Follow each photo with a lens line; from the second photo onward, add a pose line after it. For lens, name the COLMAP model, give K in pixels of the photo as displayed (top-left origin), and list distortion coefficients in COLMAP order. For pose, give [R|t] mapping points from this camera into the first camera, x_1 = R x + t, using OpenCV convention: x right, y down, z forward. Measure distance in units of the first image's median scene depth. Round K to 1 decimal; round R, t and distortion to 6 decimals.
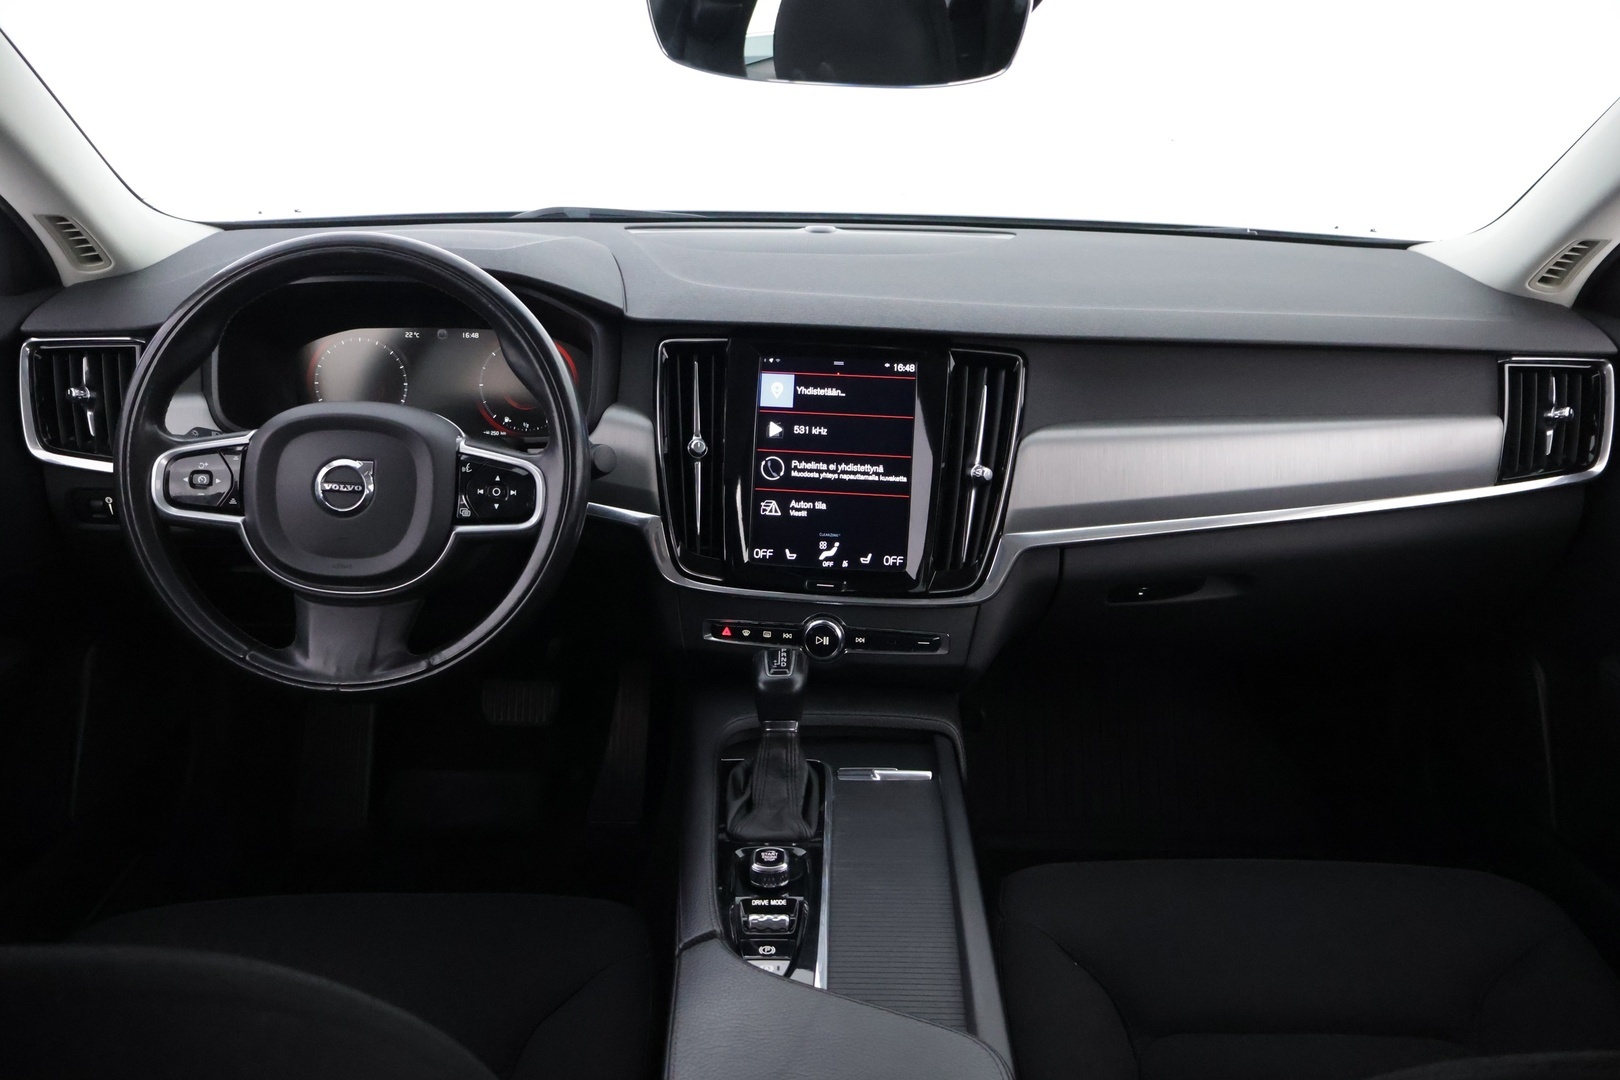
lens RADIAL K [[1376.4, 0, 815.5], [0, 1376.4, 544.9], [0, 0, 1]] dist [0.013040, -0.008710]
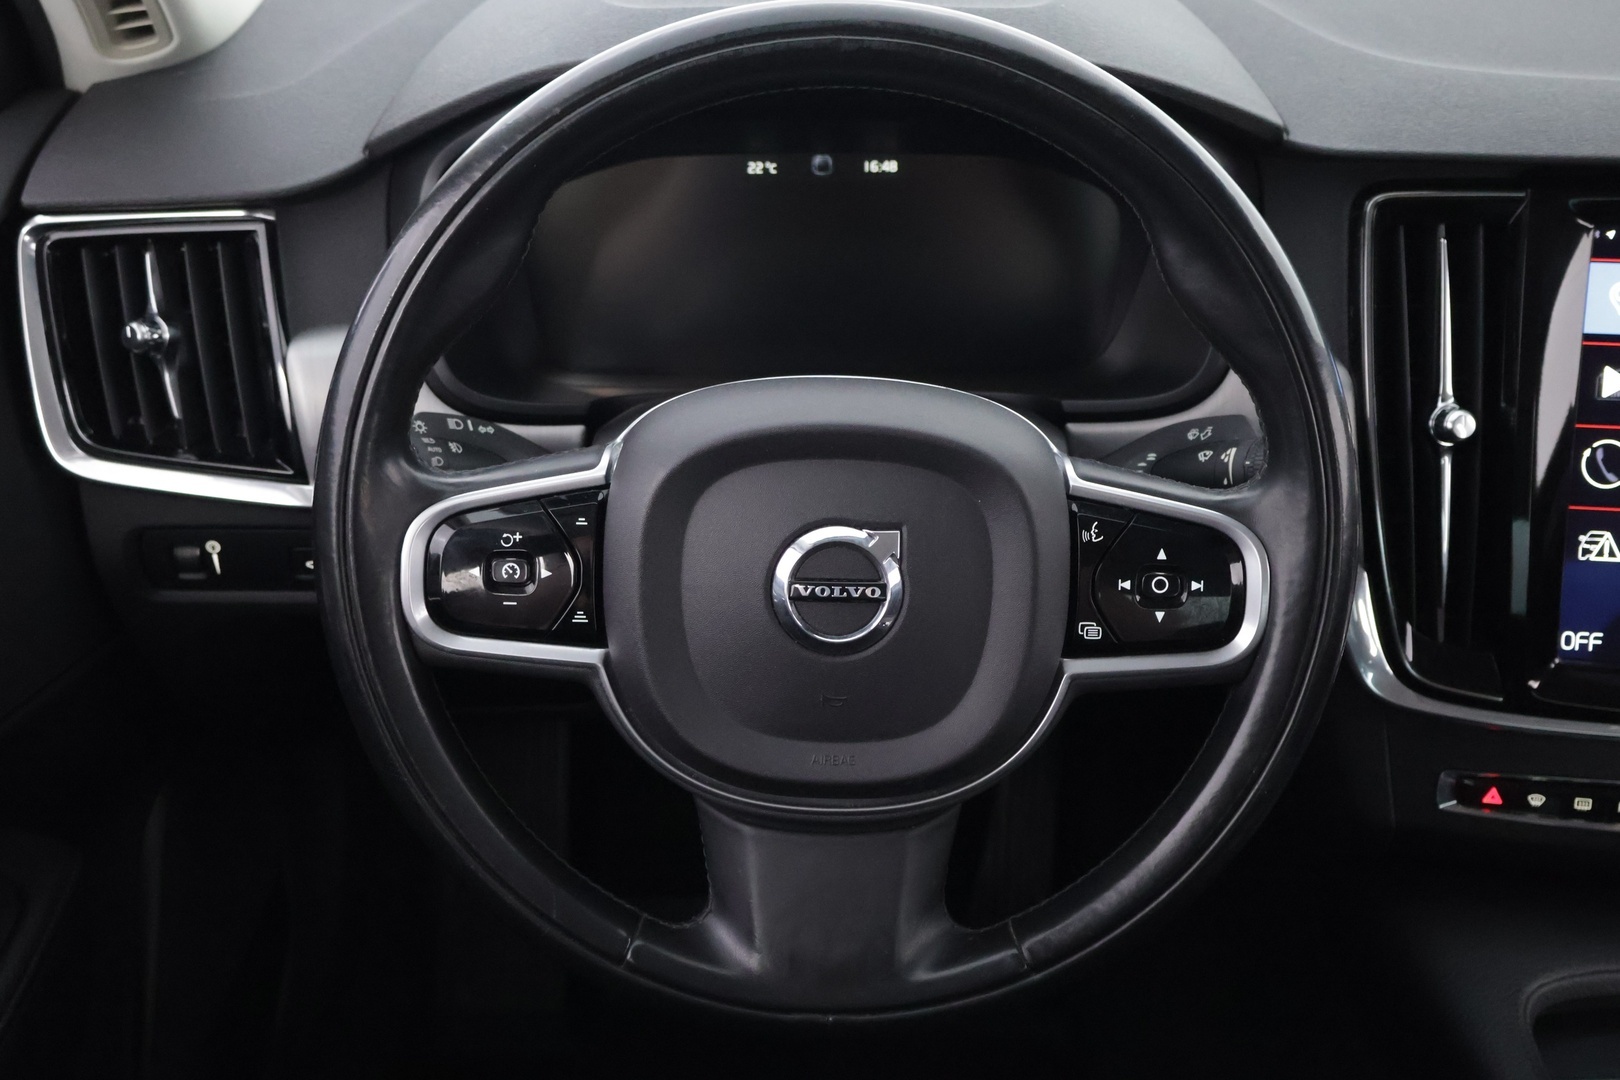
lens RADIAL K [[1935.2, 0, 814.4], [0, 1935.2, 539.1], [0, 0, 1]] dist [0.011605, 0.000000]
pose [[0.999811, -0.017619, -0.008215, -0.301520], [0.018519, 0.991747, 0.126863, -0.120630], [0.005912, -0.126991, 0.991886, 0.332077]]
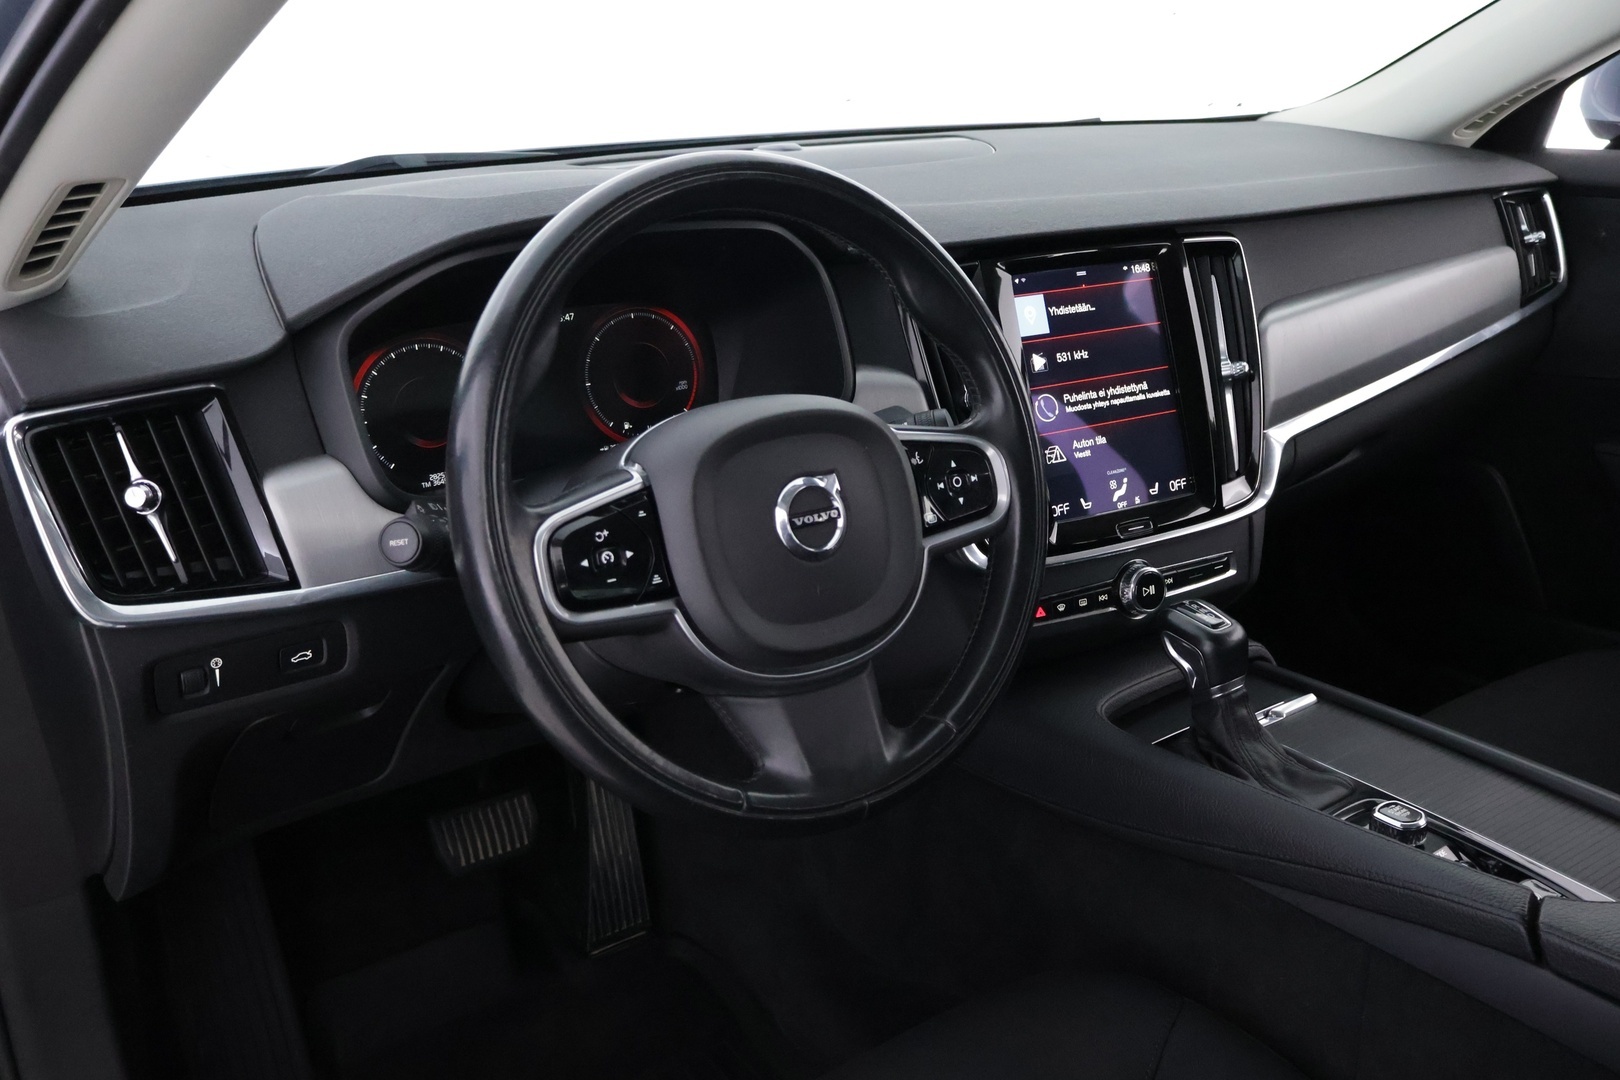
lens RADIAL K [[1463.5, 0, 823.8], [0, 1463.5, 548.3], [0, 0, 1]] dist [0.007593, -0.003641]
pose [[0.805659, -0.228603, 0.546492, -0.648823], [0.224166, 0.971587, 0.075949, -0.071052], [-0.548327, 0.061316, 0.834013, 0.339802]]
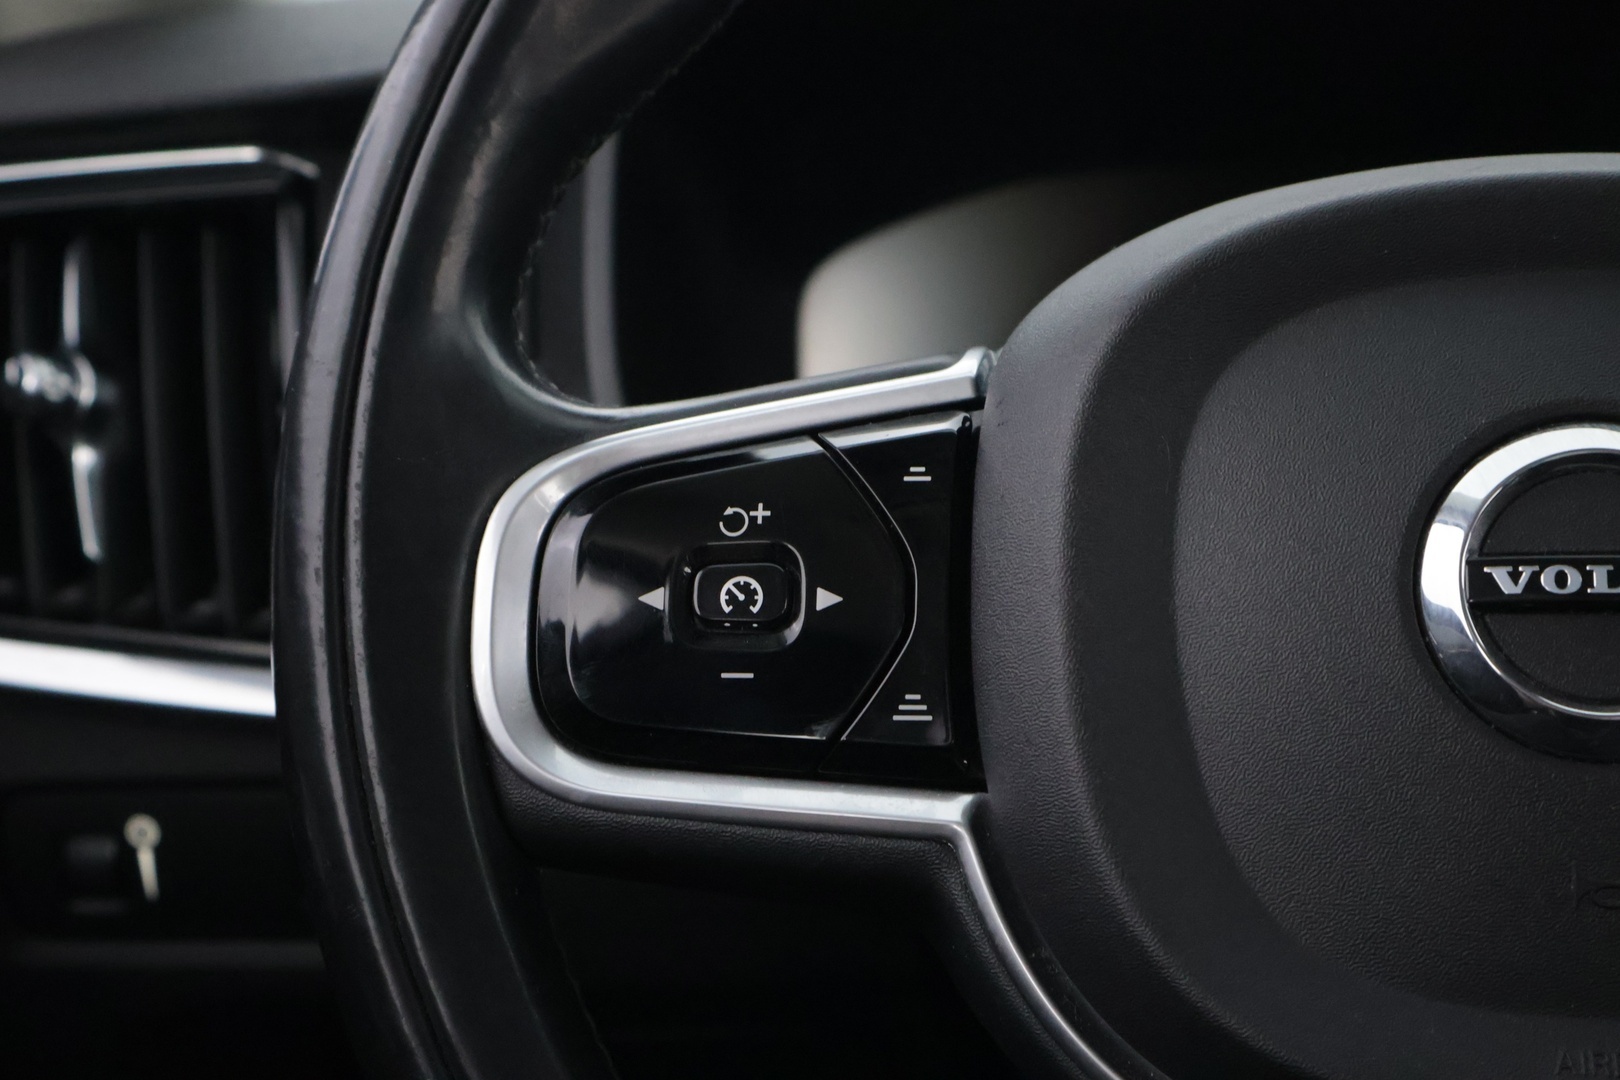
lens RADIAL K [[2632.3, 0, 819.1], [0, 2632.3, 528.1], [0, 0, 1]] dist [0.045171, 0.000000]
pose [[0.988276, -0.050608, -0.144045, -0.340850], [0.017700, 0.975081, -0.221141, 0.018279], [0.151647, 0.215999, 0.964545, 0.591400]]
